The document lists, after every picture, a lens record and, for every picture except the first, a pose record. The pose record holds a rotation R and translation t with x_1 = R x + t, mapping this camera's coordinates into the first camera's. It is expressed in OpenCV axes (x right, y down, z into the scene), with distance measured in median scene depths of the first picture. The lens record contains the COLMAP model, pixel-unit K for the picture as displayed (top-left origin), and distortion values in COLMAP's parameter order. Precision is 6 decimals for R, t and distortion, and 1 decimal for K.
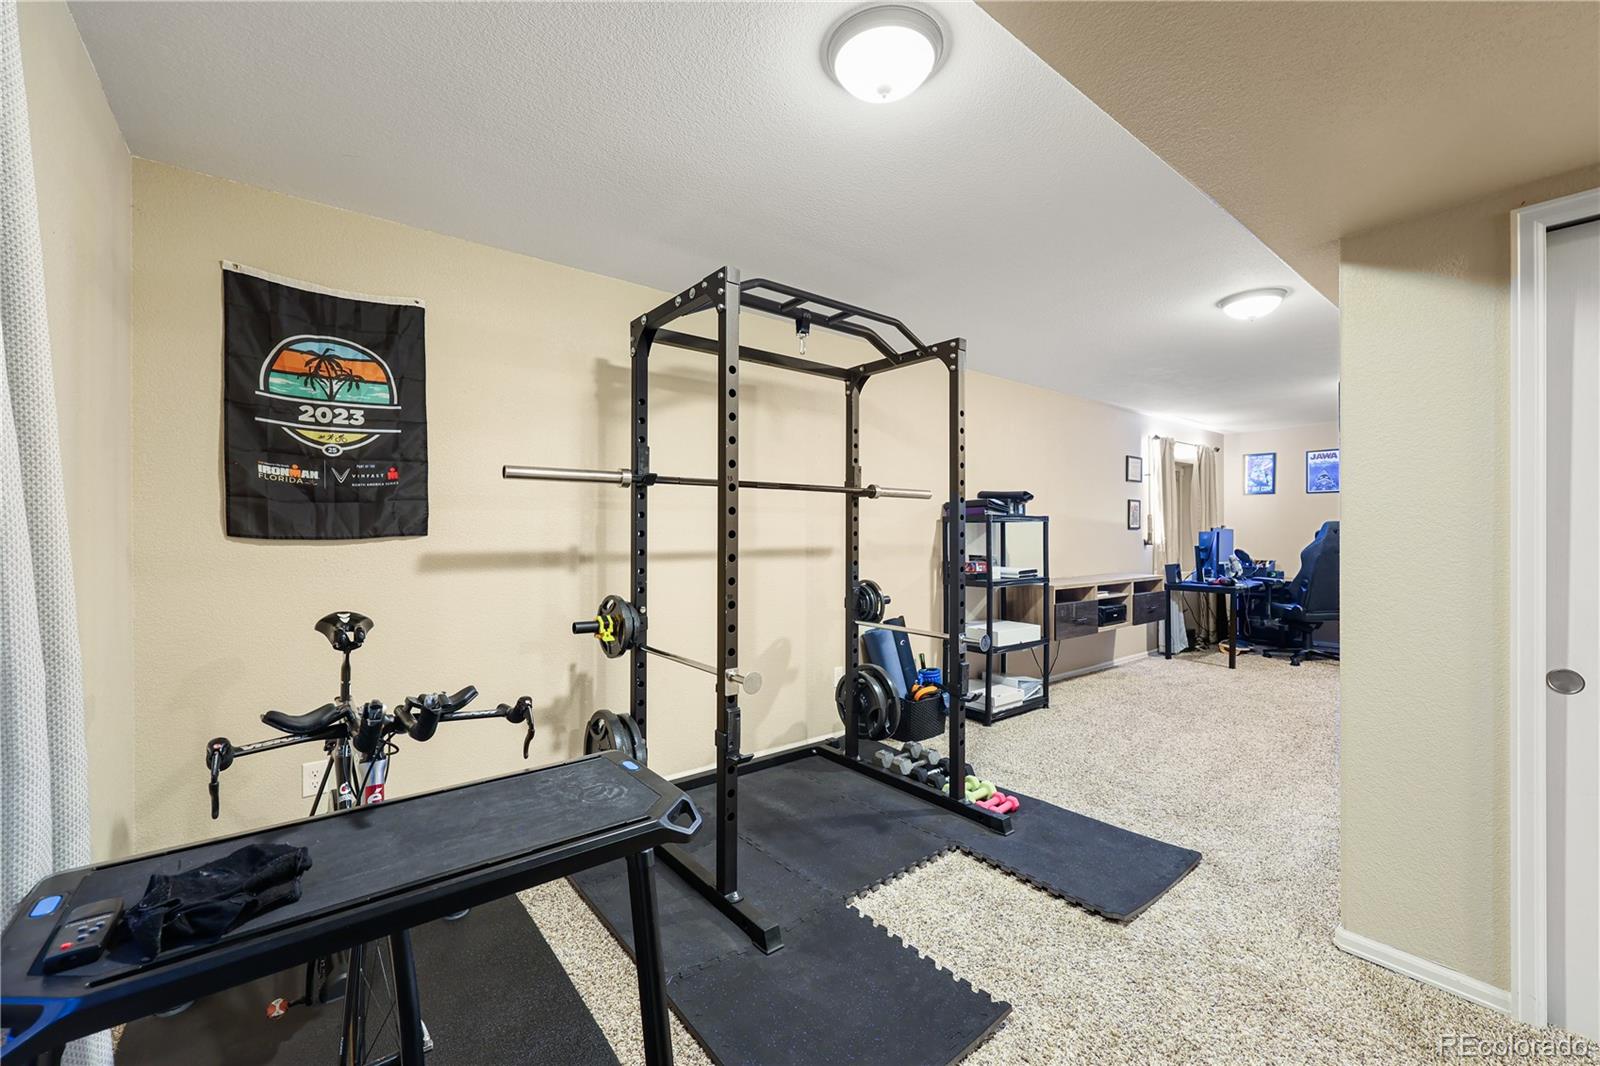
lens RADIAL K [[644.8, 0, 803.3], [0, 644.8, 533.3], [0, 0, 1]] dist [-0.002546, -0.000502]
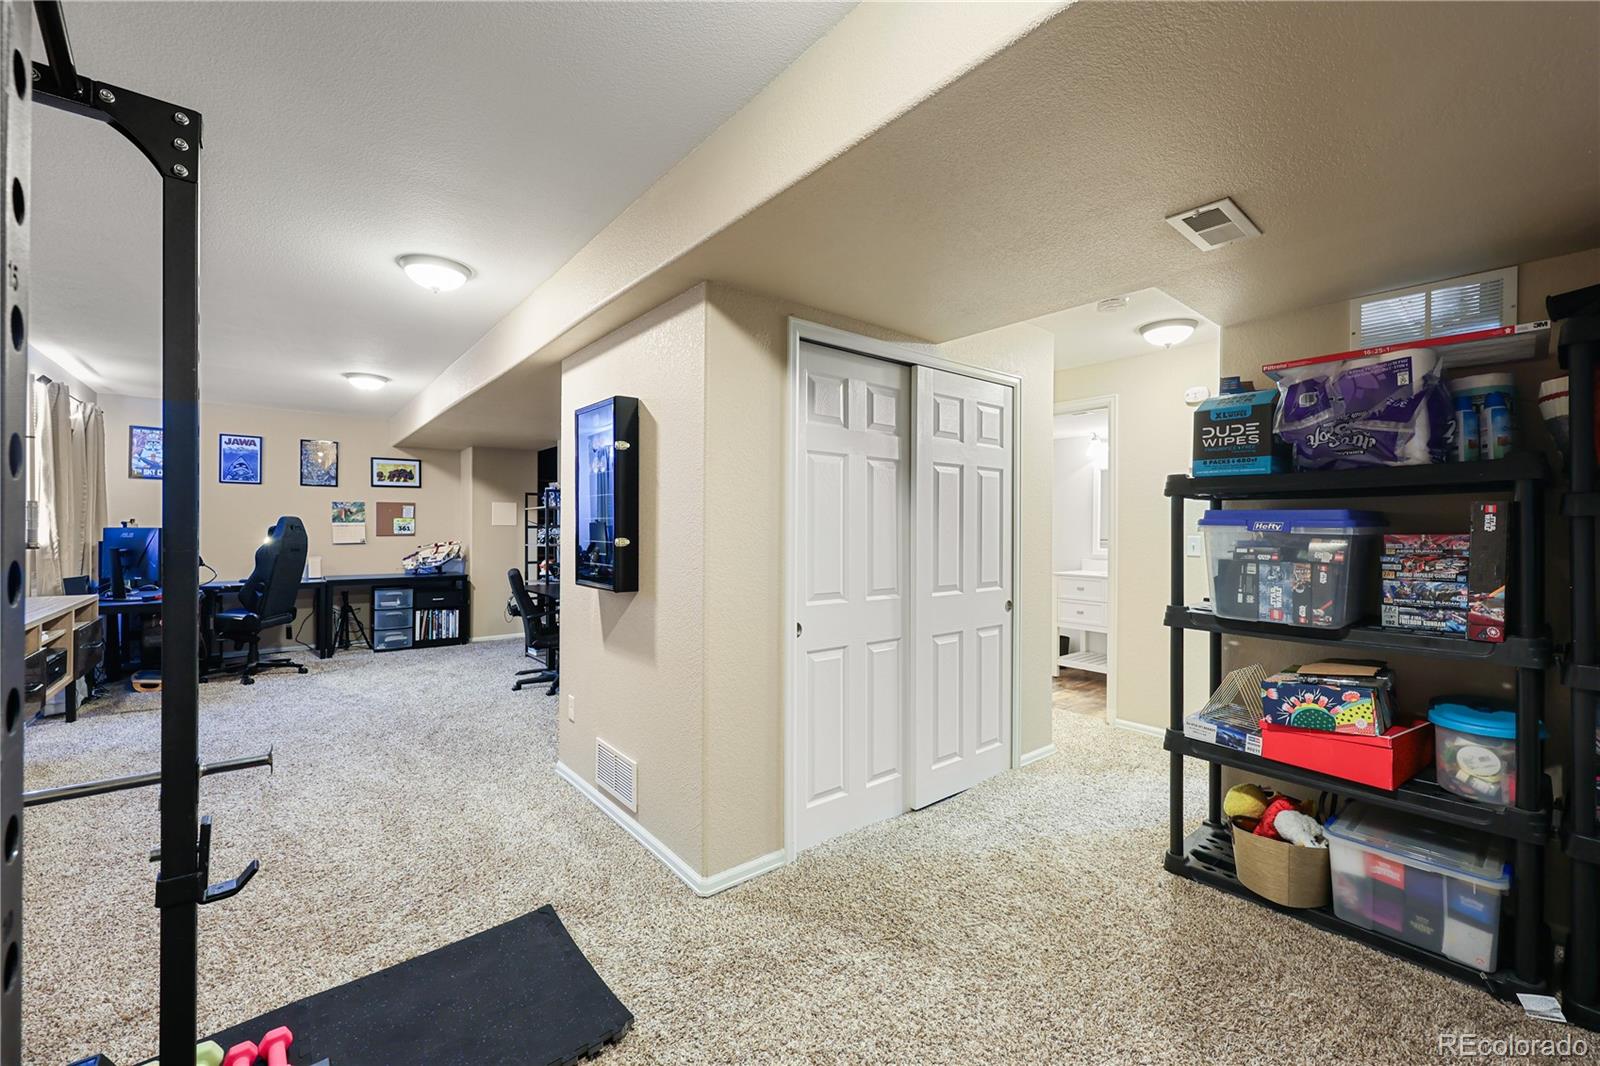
lens RADIAL K [[644.8, 0, 801.9], [0, 644.8, 527.1], [0, 0, 1]] dist [-0.002546, -0.000502]
pose [[-0.017673, 0.000076, 0.999844, -0.105884], [-0.002603, 0.999997, -0.000122, -0.005218], [-0.999840, -0.002604, -0.017673, 0.278302]]
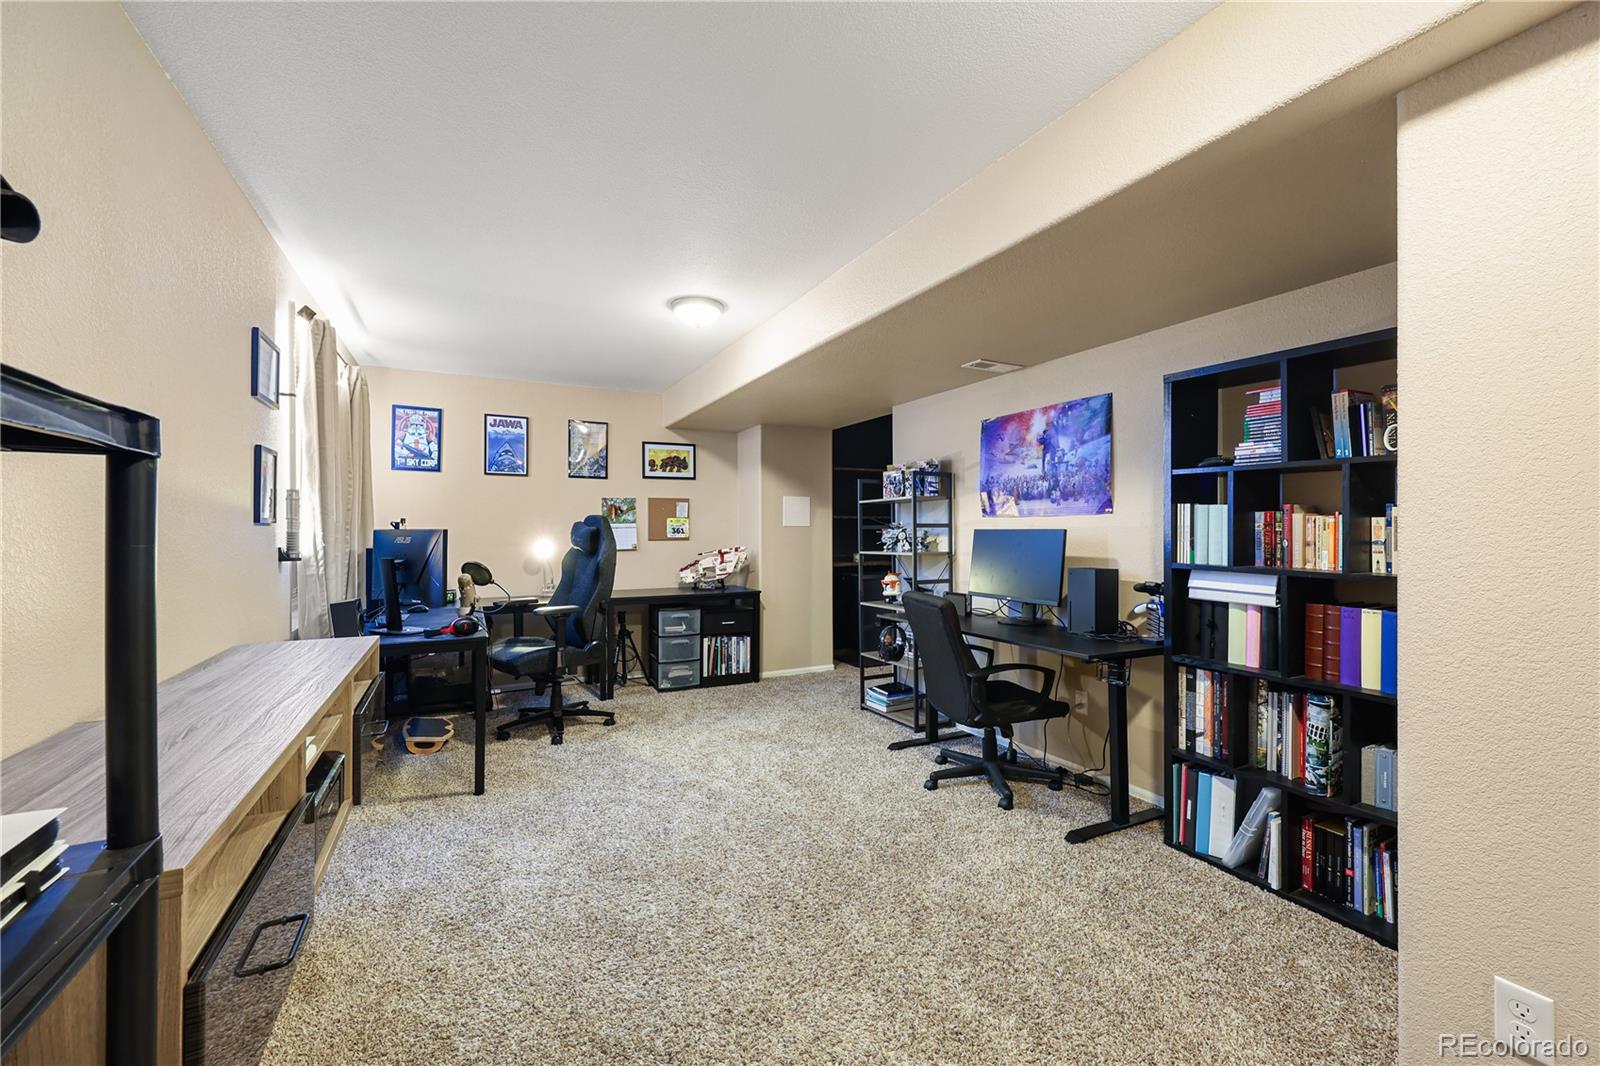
lens RADIAL K [[644.8, 0, 799.9], [0, 644.8, 528.6], [0, 0, 1]] dist [-0.002546, -0.000502]
pose [[0.193503, 0.003032, 0.981095, 0.197093], [0.001991, 0.999992, -0.003483, -0.000801], [-0.981098, 0.002628, 0.193496, 0.625060]]
